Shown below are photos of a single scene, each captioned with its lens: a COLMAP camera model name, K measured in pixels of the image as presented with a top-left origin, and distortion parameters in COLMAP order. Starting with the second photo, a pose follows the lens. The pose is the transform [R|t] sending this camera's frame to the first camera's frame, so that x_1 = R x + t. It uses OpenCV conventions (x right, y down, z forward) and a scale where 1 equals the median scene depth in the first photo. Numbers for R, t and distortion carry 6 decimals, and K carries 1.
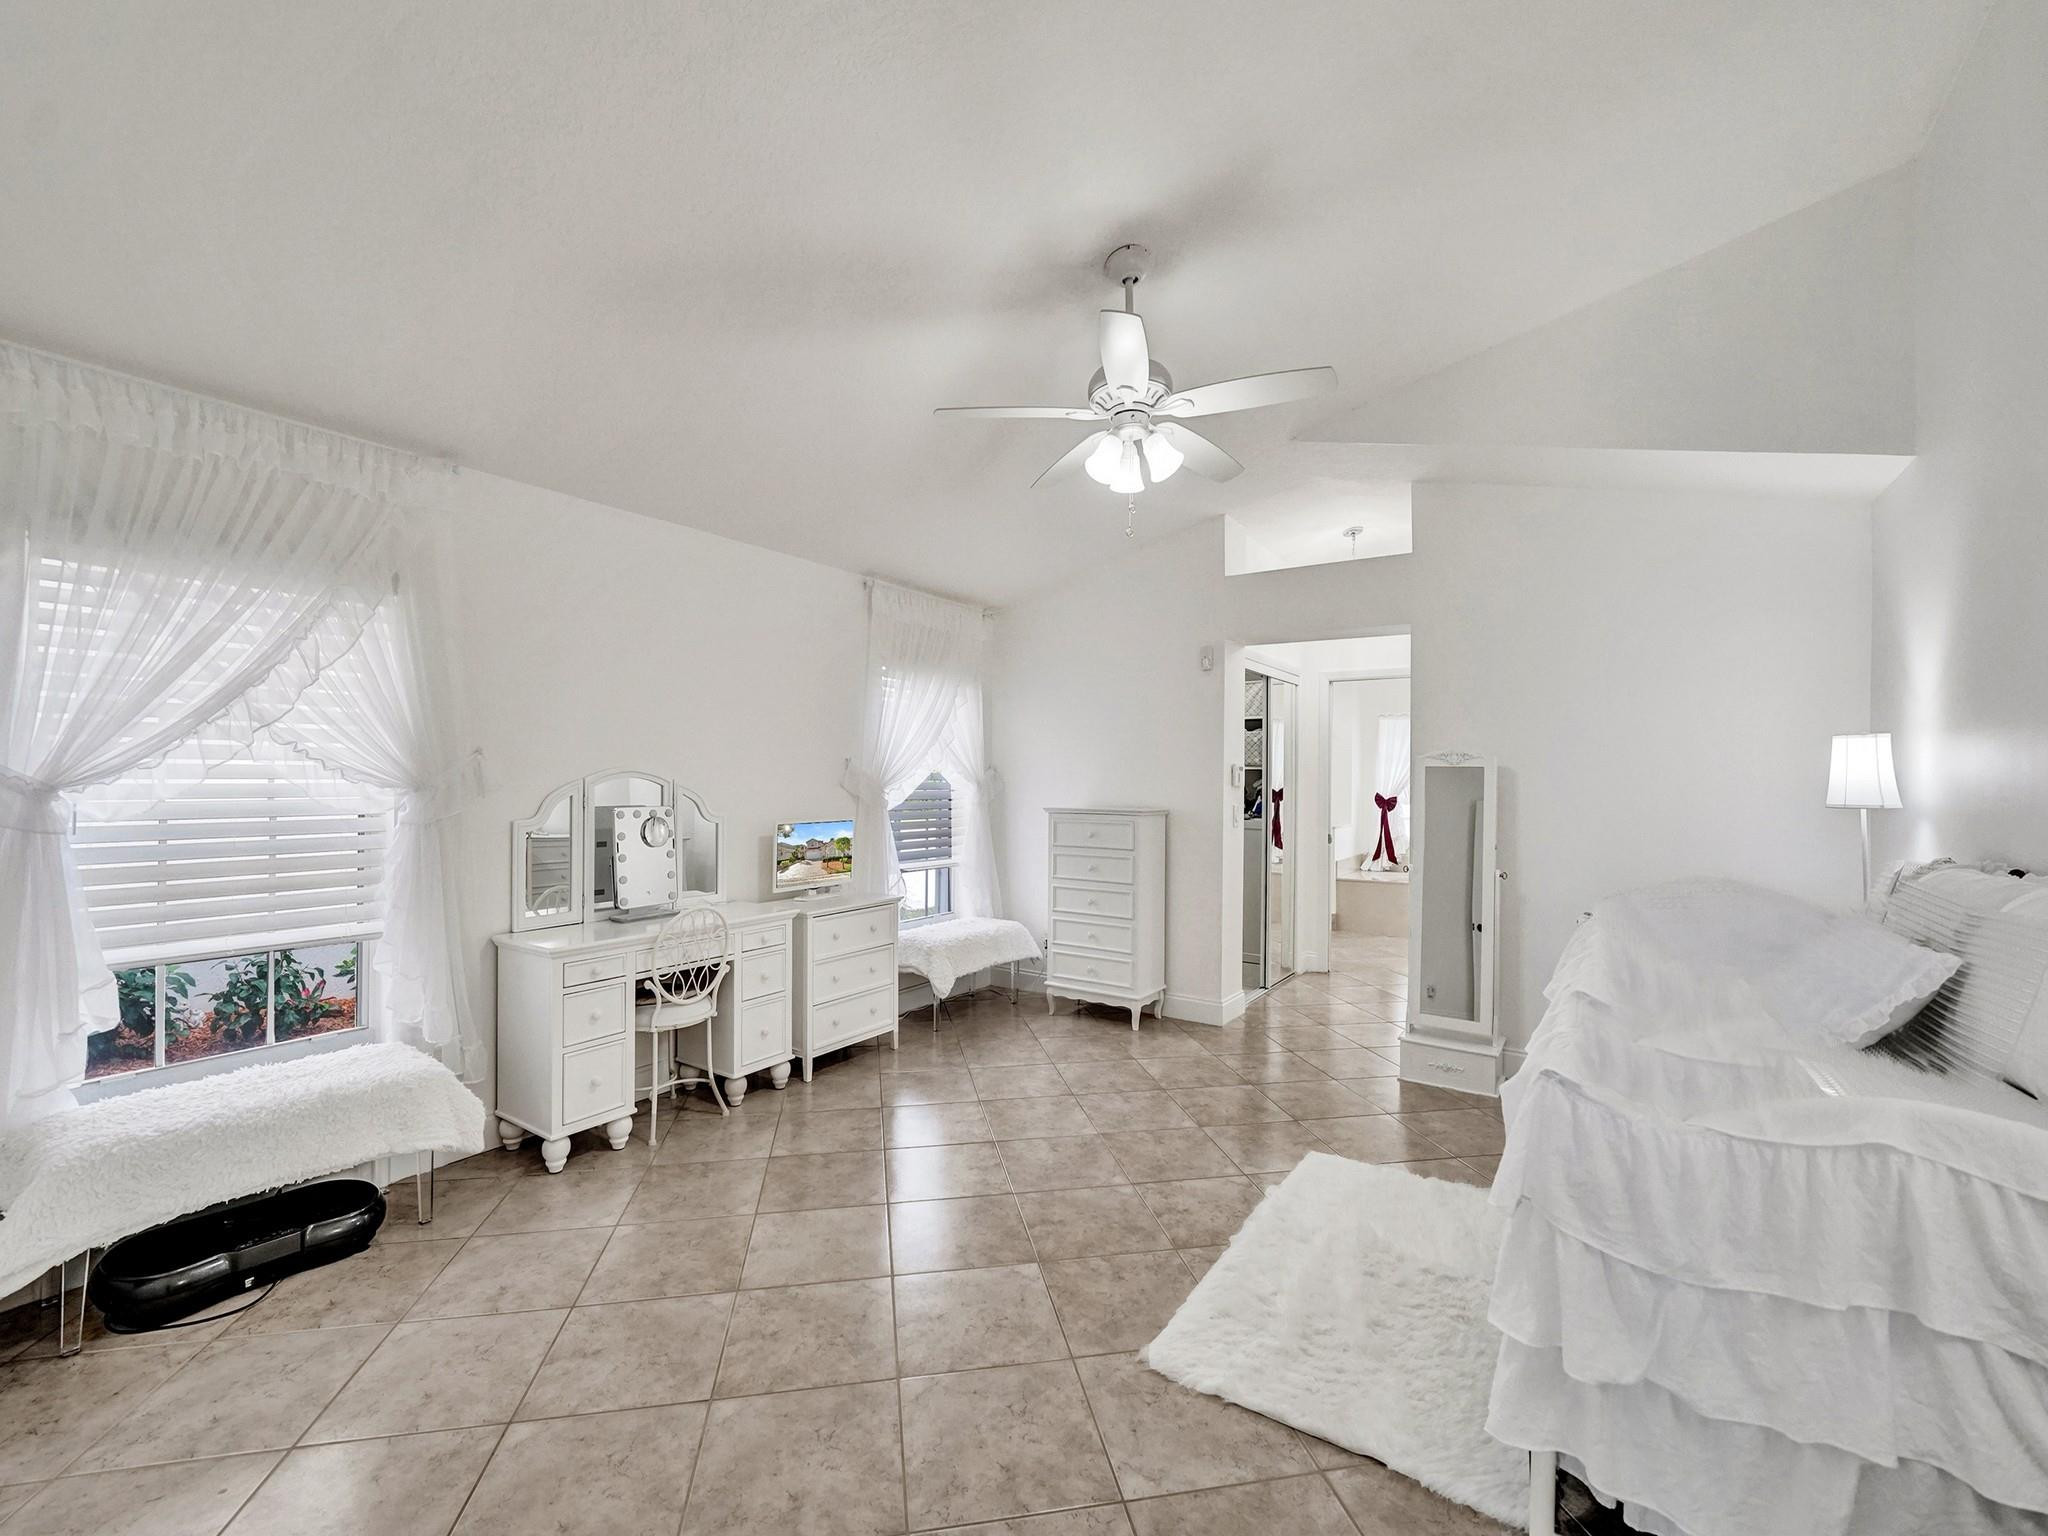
lens RADIAL K [[900.5, 0, 1027.7], [0, 900.5, 771.3], [0, 0, 1]] dist [-0.000267, -0.000395]
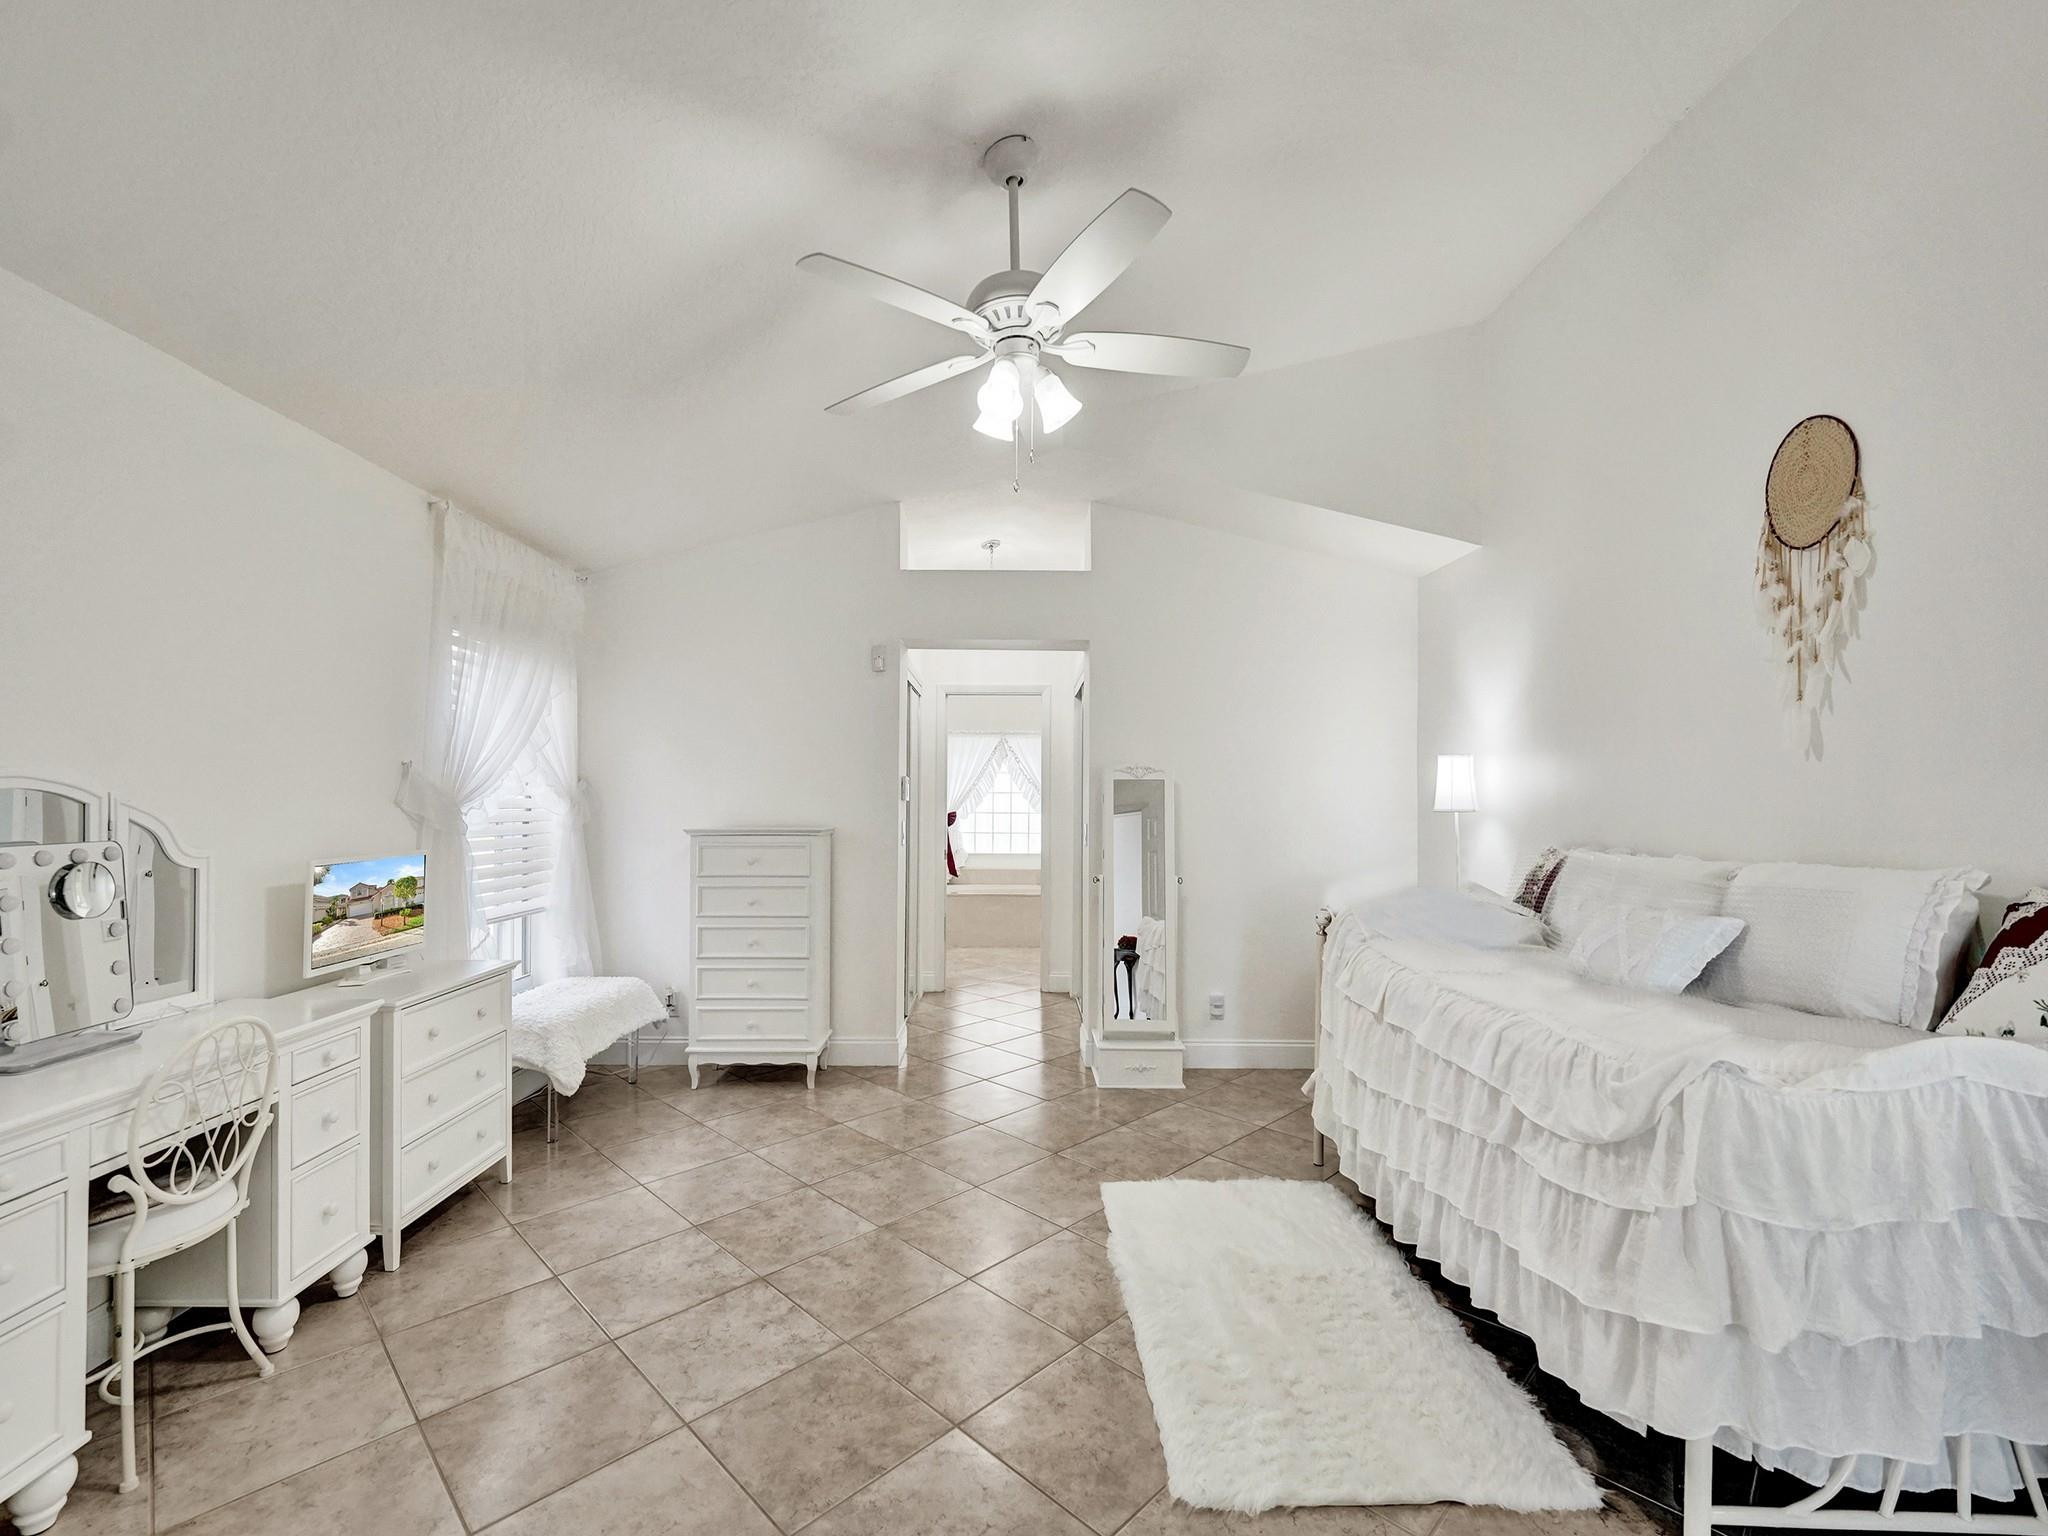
lens RADIAL K [[900.5, 0, 1024.0], [0, 900.5, 788.3], [0, 0, 1]] dist [-0.000267, -0.000395]
pose [[0.816559, 0.002623, 0.577256, -0.254069], [-0.000795, 0.999994, -0.003419, 0.009048], [-0.577262, 0.002332, 0.816556, 0.234380]]
